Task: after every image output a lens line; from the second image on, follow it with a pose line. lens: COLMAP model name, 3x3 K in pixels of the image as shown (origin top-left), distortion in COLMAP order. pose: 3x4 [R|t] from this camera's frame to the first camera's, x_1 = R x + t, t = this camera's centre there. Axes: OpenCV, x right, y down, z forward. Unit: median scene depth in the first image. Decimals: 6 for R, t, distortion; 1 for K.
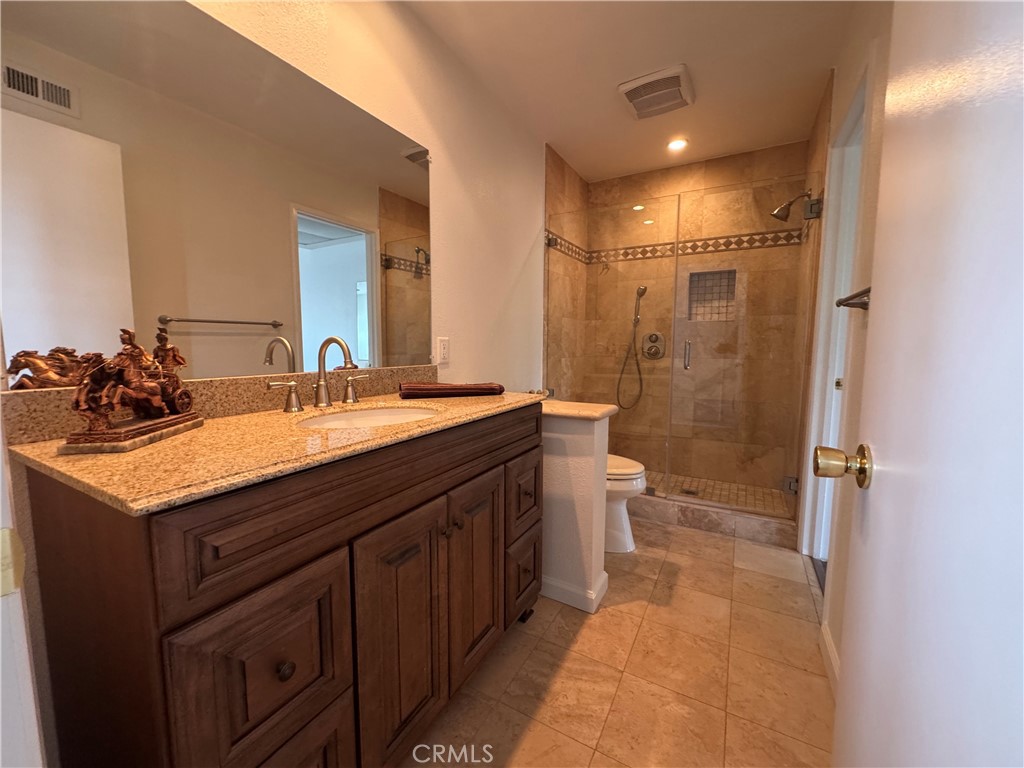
lens RADIAL K [[409.7, 0, 510.4], [0, 409.7, 383.3], [0, 0, 1]] dist [-0.003425, 0.000688]
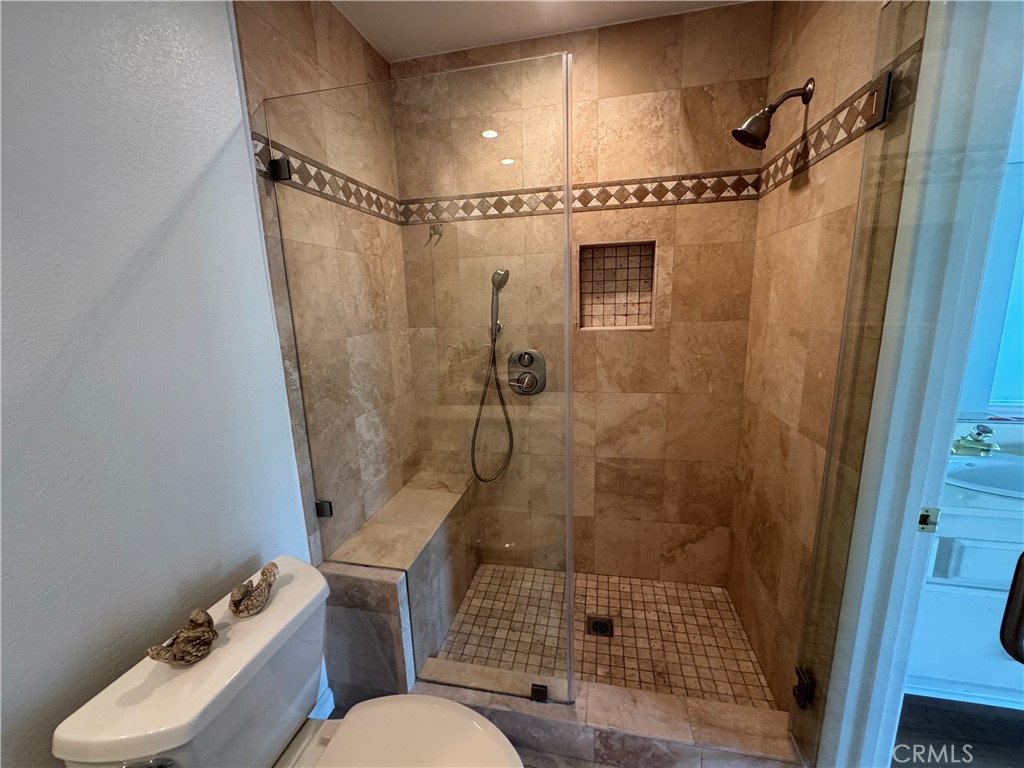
lens RADIAL K [[409.7, 0, 513.5], [0, 409.7, 382.7], [0, 0, 1]] dist [-0.003425, 0.000688]
pose [[0.951457, -0.091983, 0.293715, 0.169363], [0.063845, 0.992525, 0.104013, -0.147222], [-0.301087, -0.080211, 0.950217, 0.479792]]
